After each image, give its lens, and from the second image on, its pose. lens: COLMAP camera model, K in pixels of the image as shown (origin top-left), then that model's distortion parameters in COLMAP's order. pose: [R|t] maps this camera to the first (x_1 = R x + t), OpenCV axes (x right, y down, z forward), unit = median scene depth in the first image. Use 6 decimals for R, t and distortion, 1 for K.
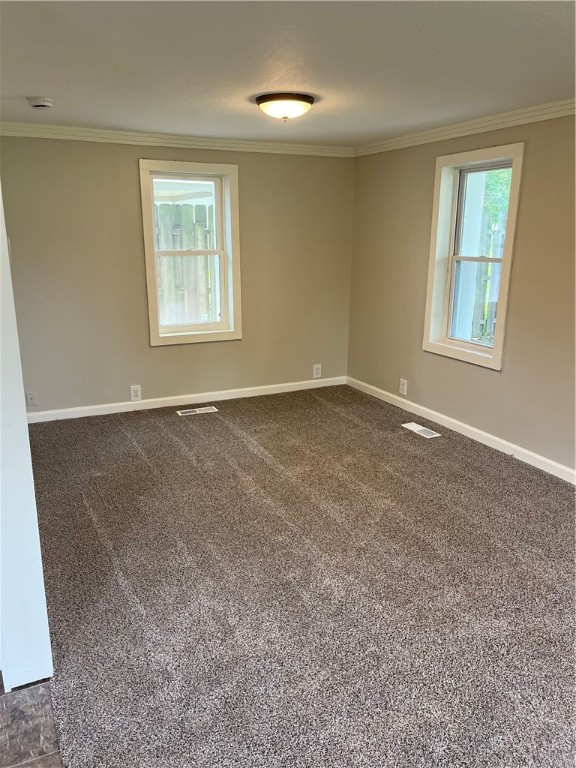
lens RADIAL K [[580.3, 0, 287.2], [0, 580.3, 385.2], [0, 0, 1]] dist [-0.011564, -0.006115]
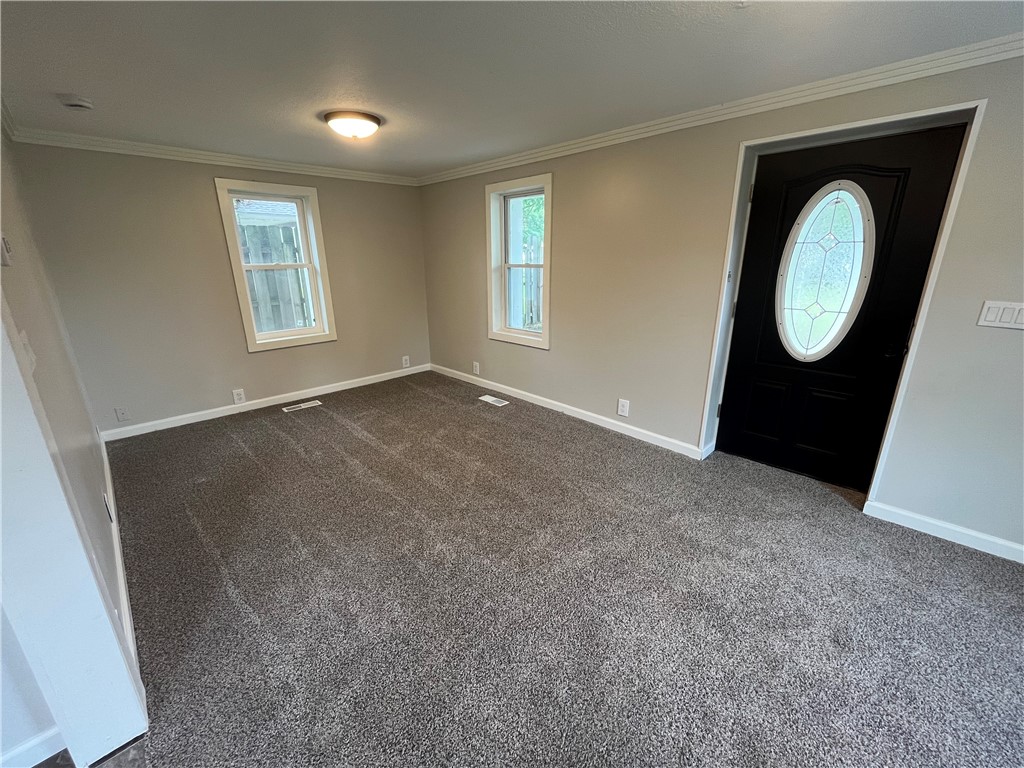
lens RADIAL K [[416.4, 0, 513.8], [0, 416.4, 384.4], [0, 0, 1]] dist [-0.008892, 0.000423]
pose [[0.948325, -0.103412, 0.299977, -0.002437], [0.090857, 0.994314, 0.055545, -0.007727], [-0.304016, -0.025419, 0.952328, 0.144912]]
